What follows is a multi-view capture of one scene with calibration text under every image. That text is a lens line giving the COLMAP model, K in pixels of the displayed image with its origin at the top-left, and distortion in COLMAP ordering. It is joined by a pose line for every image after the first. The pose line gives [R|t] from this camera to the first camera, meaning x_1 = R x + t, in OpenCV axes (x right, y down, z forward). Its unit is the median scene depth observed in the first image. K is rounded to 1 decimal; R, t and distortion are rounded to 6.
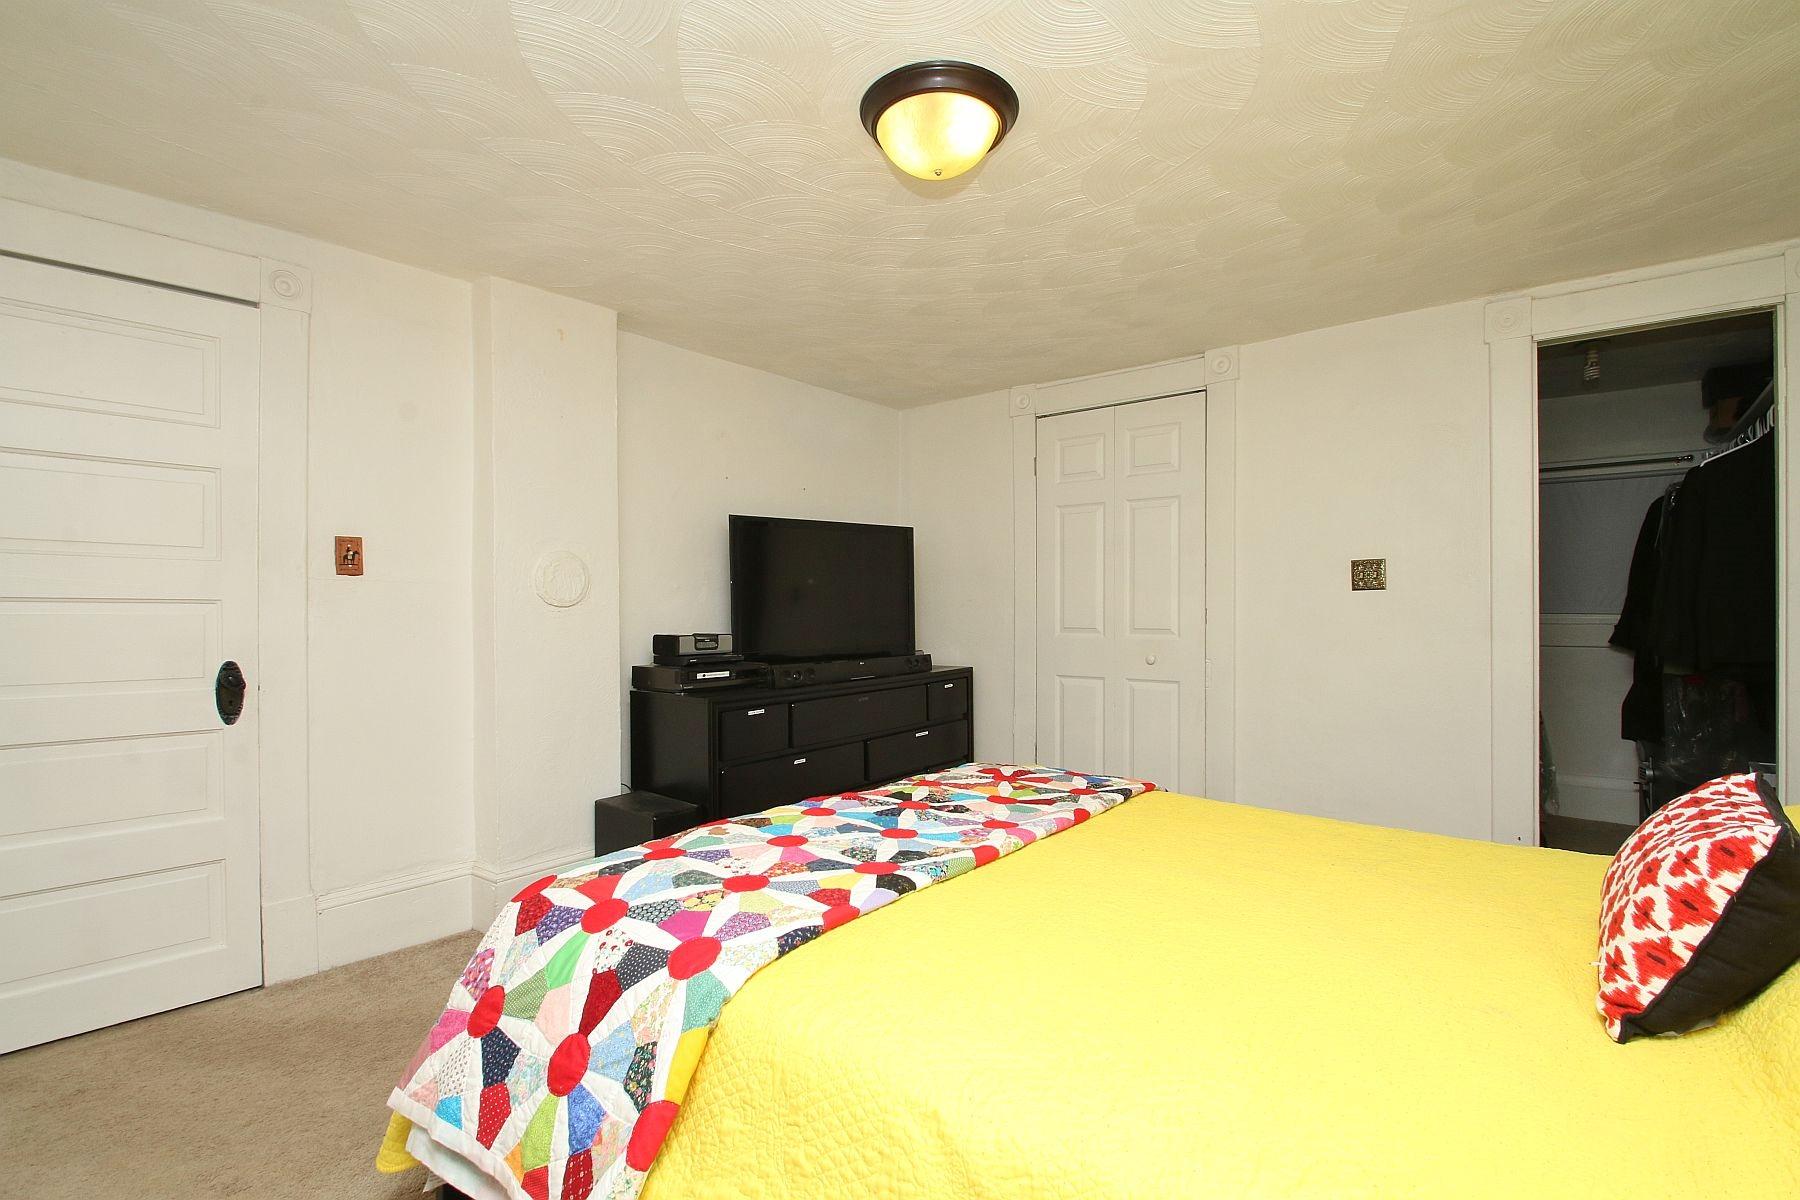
lens RADIAL K [[838.5, 0, 910.7], [0, 838.5, 614.7], [0, 0, 1]] dist [-0.002332, -0.000523]
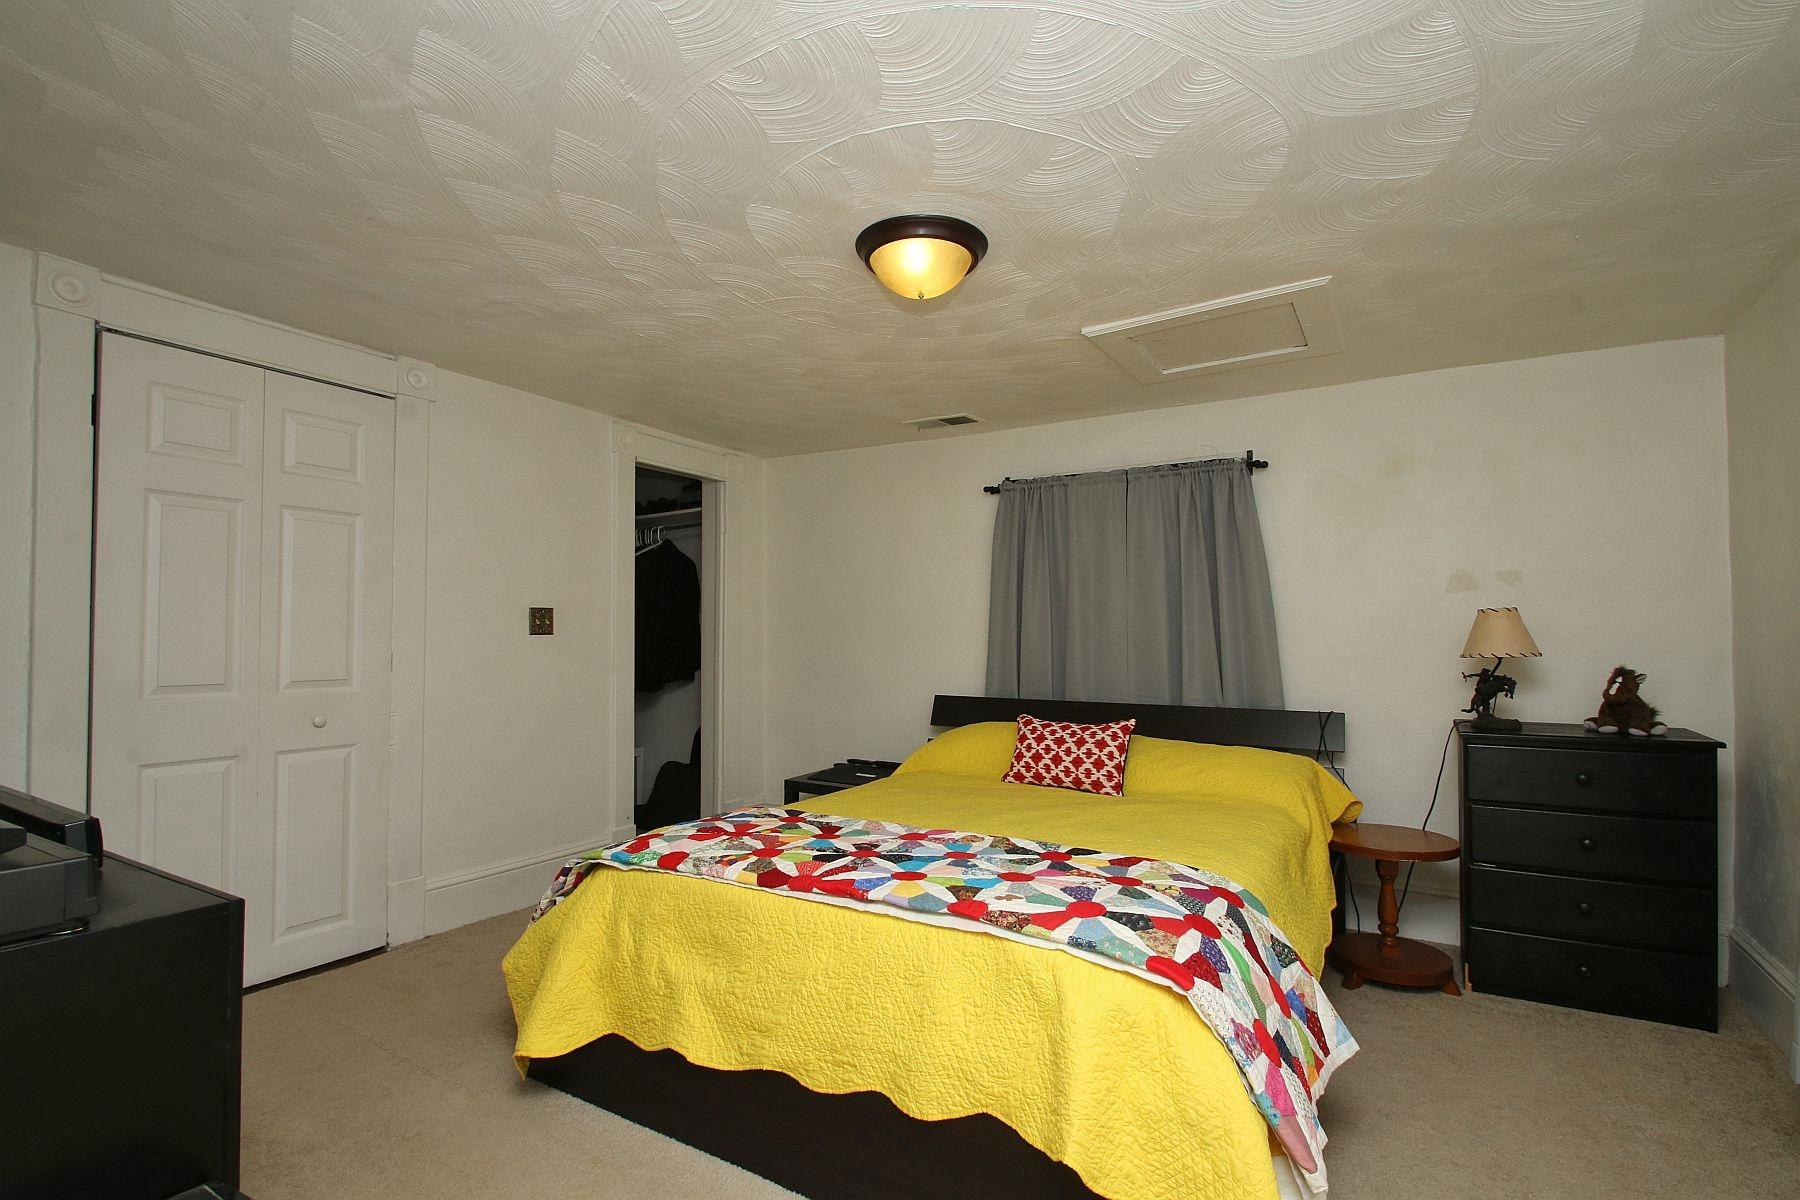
lens RADIAL K [[838.5, 0, 910.7], [0, 838.5, 614.7], [0, 0, 1]] dist [-0.002332, -0.000523]
pose [[-0.148913, 0.030501, 0.988380, -1.150155], [0.003154, 0.999534, -0.030370, -0.038314], [-0.988845, -0.001405, -0.148940, 1.222784]]
